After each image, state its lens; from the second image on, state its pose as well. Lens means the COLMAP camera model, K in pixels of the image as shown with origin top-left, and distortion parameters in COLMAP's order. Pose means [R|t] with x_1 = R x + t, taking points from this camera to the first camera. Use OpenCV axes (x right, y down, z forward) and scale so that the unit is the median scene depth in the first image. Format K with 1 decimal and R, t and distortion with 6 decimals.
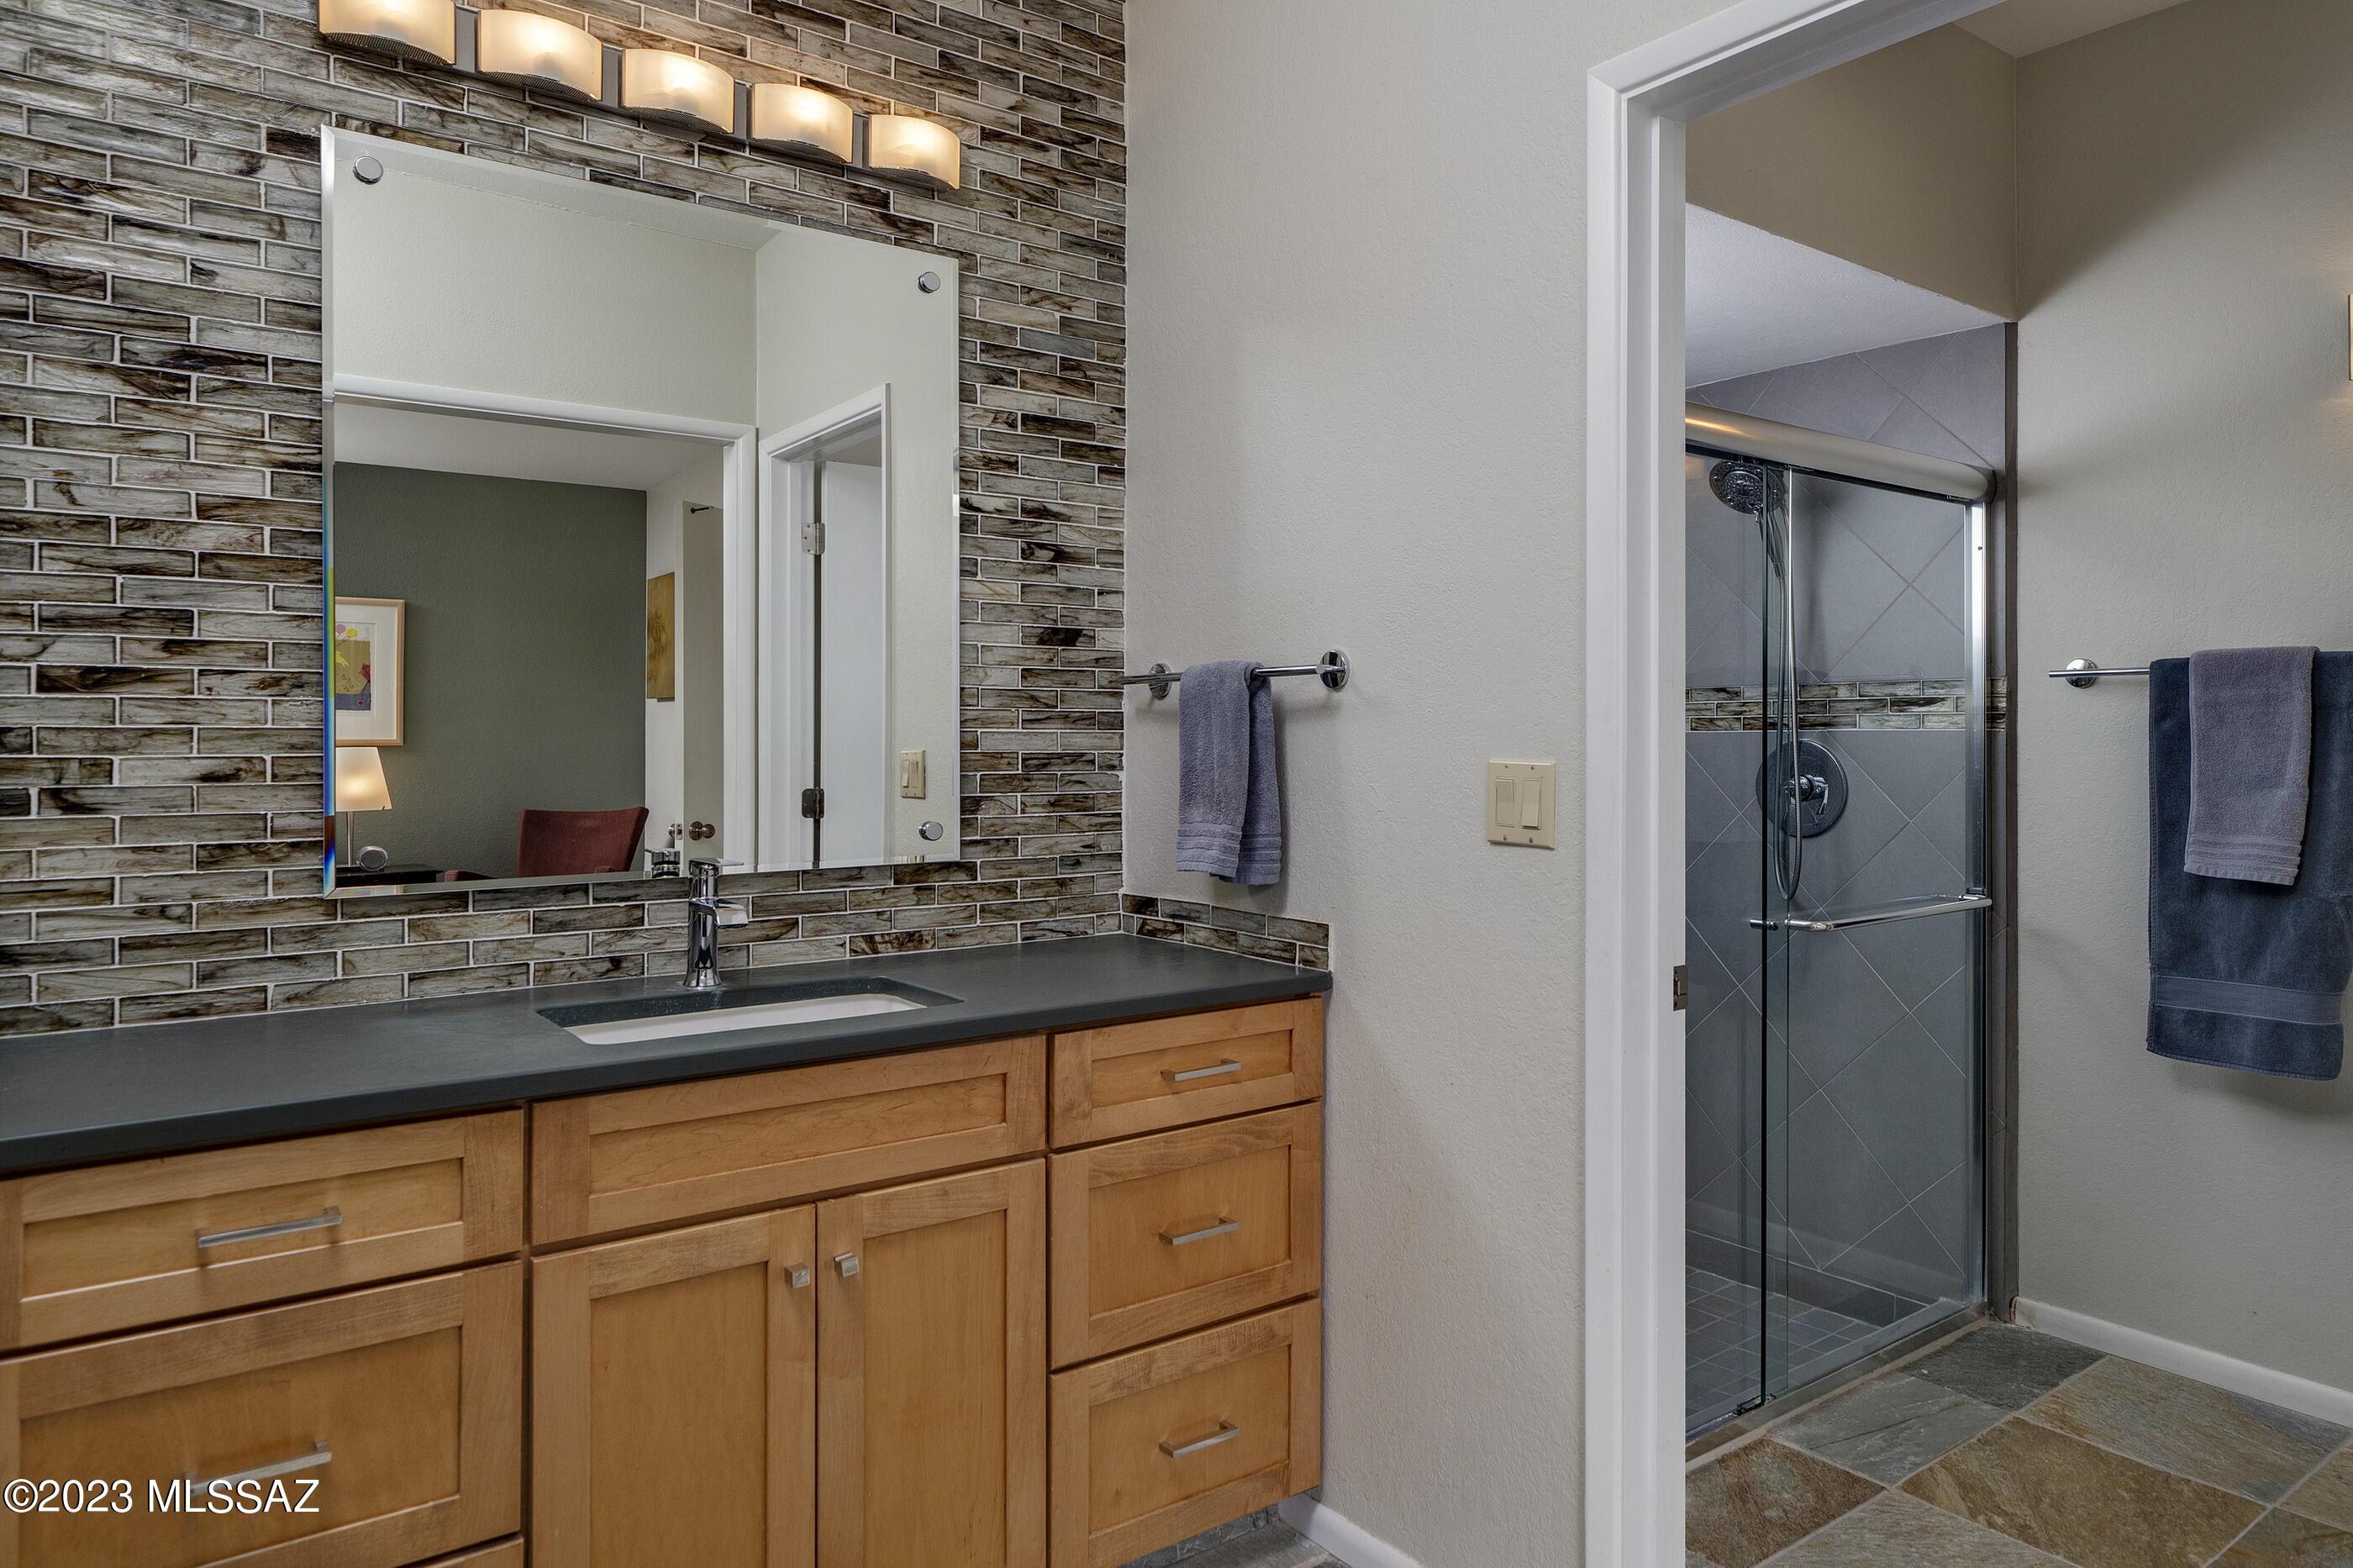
lens RADIAL K [[1400.0, 0, 1241.5], [0, 1400.0, 721.4], [0, 0, 1]] dist [-0.001533, 0.000722]
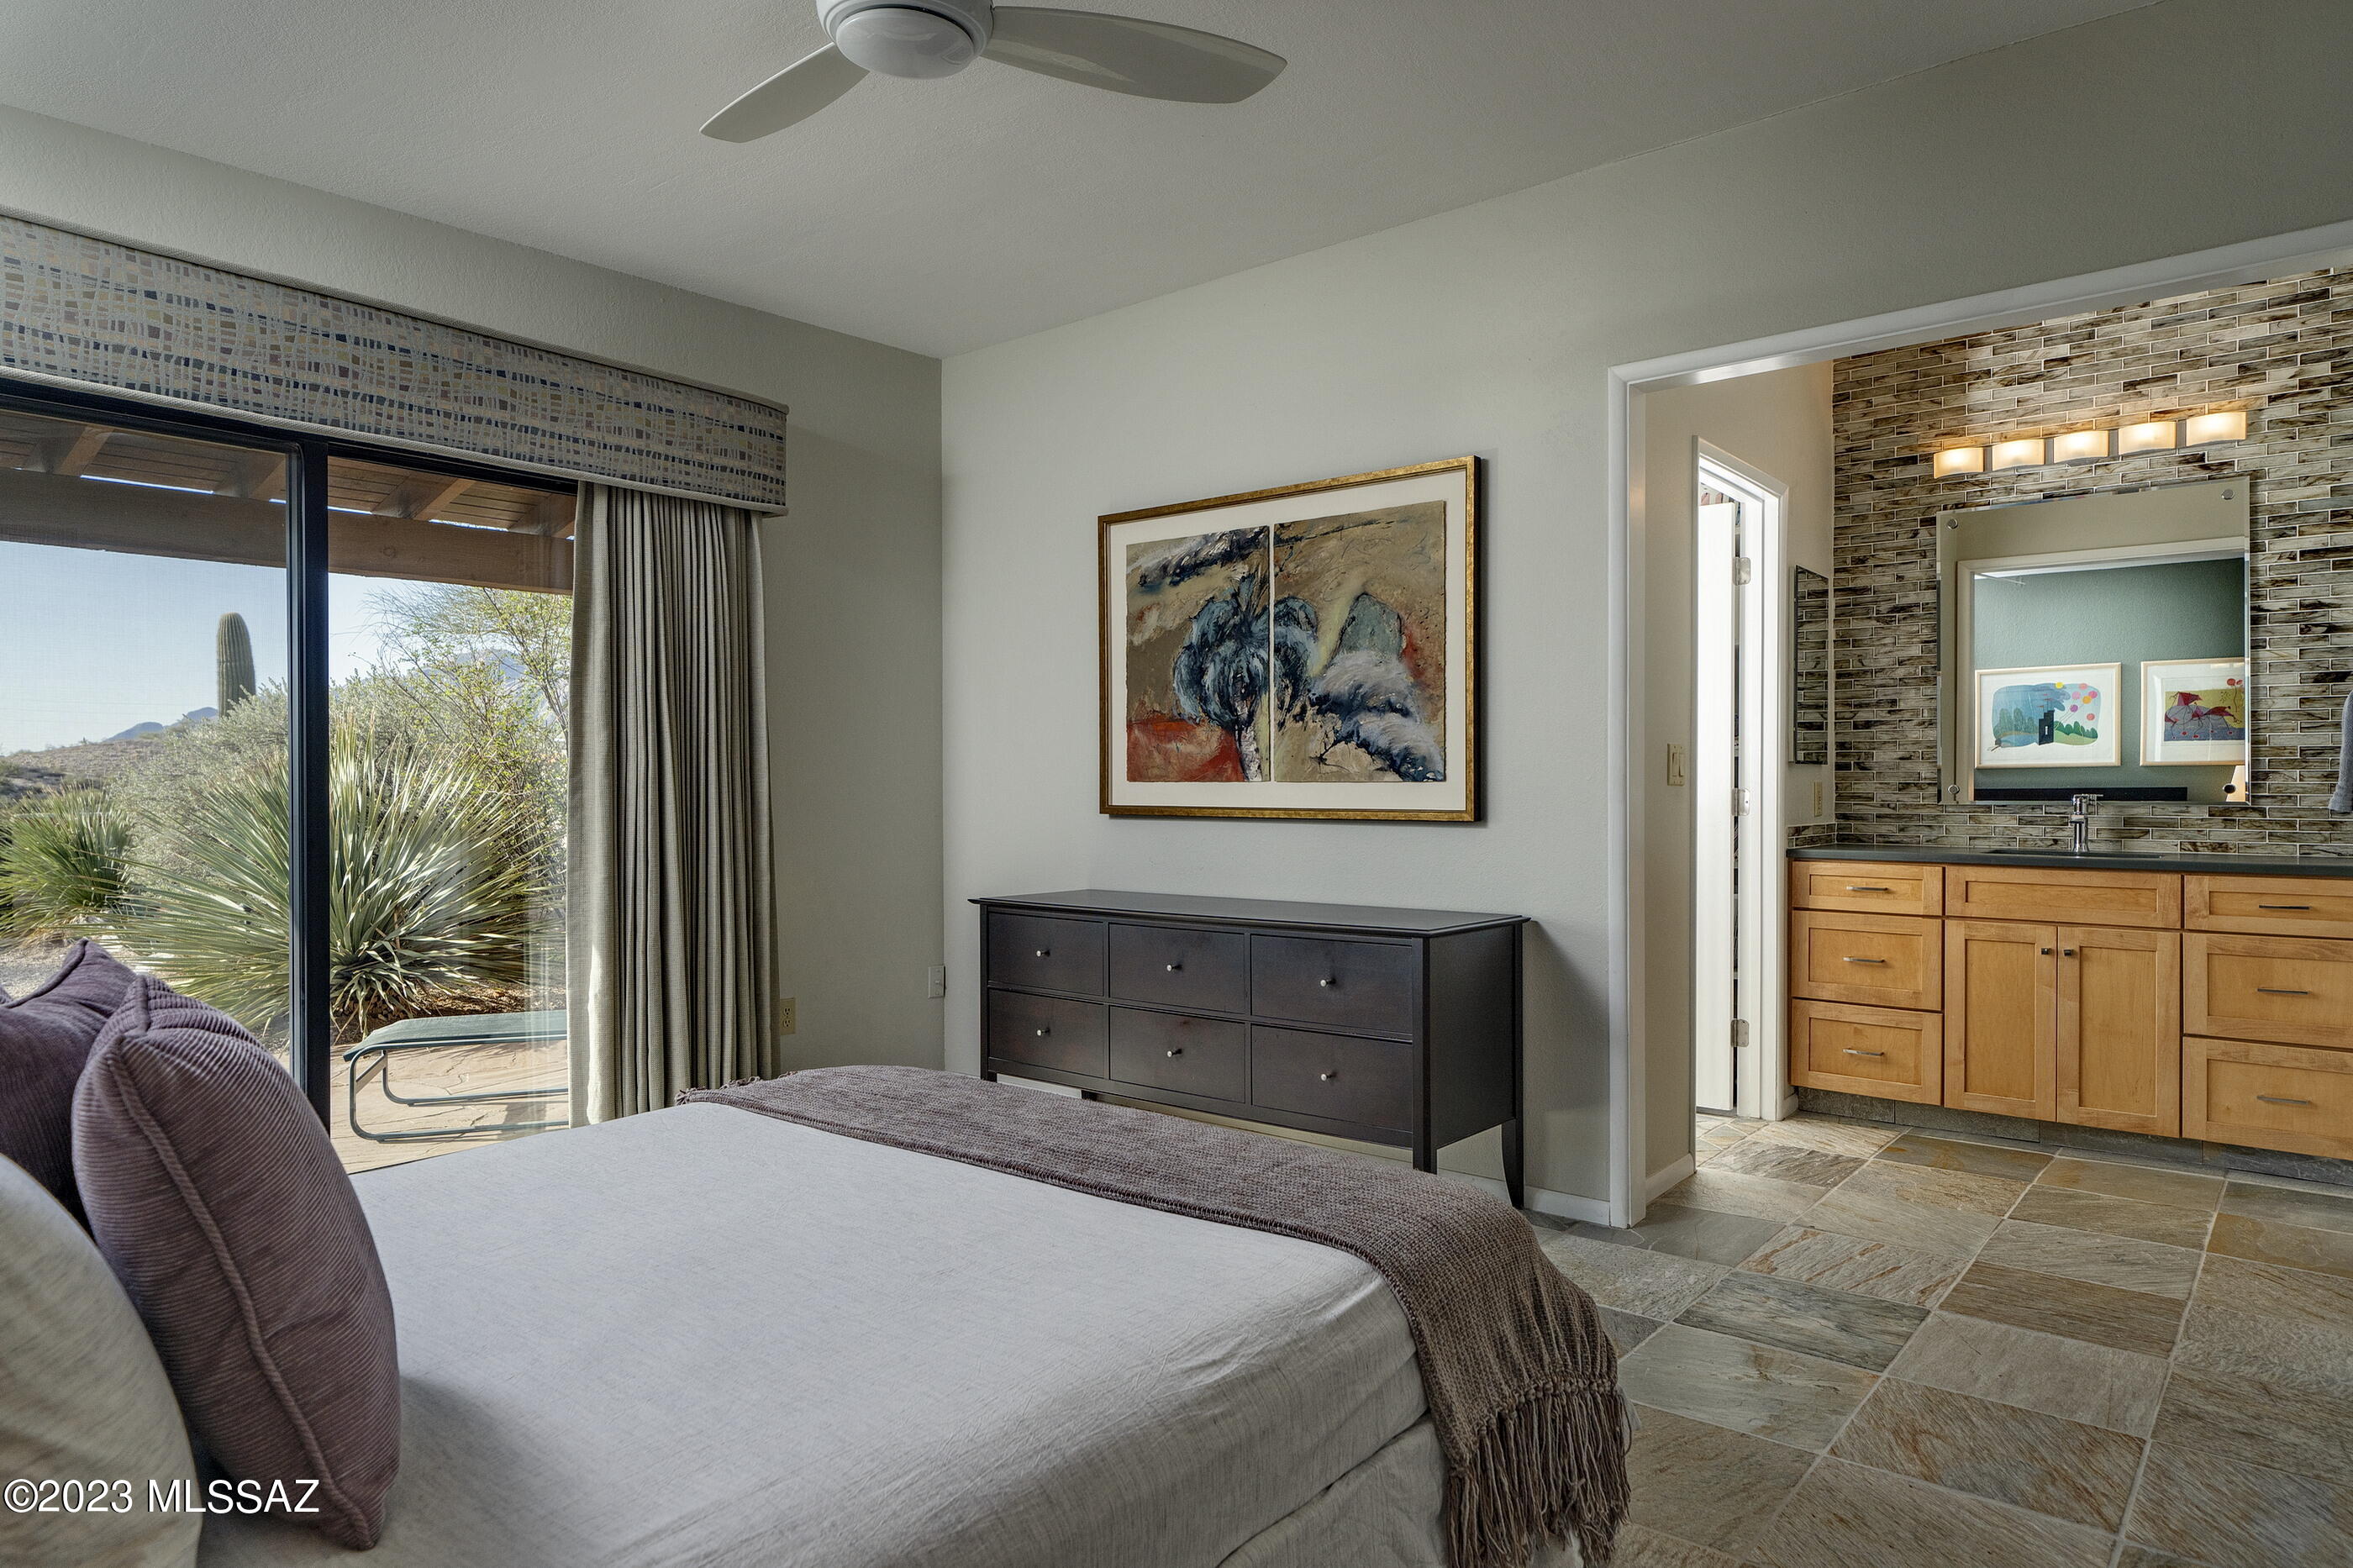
lens RADIAL K [[1400.0, 0, 1181.4], [0, 1400.0, 788.1], [0, 0, 1]] dist [-0.001533, 0.000722]
pose [[0.161891, 0.001592, -0.986807, 1.370654], [0.001313, 0.999997, 0.001829, 0.071264], [0.986808, -0.001592, 0.161889, -0.667672]]
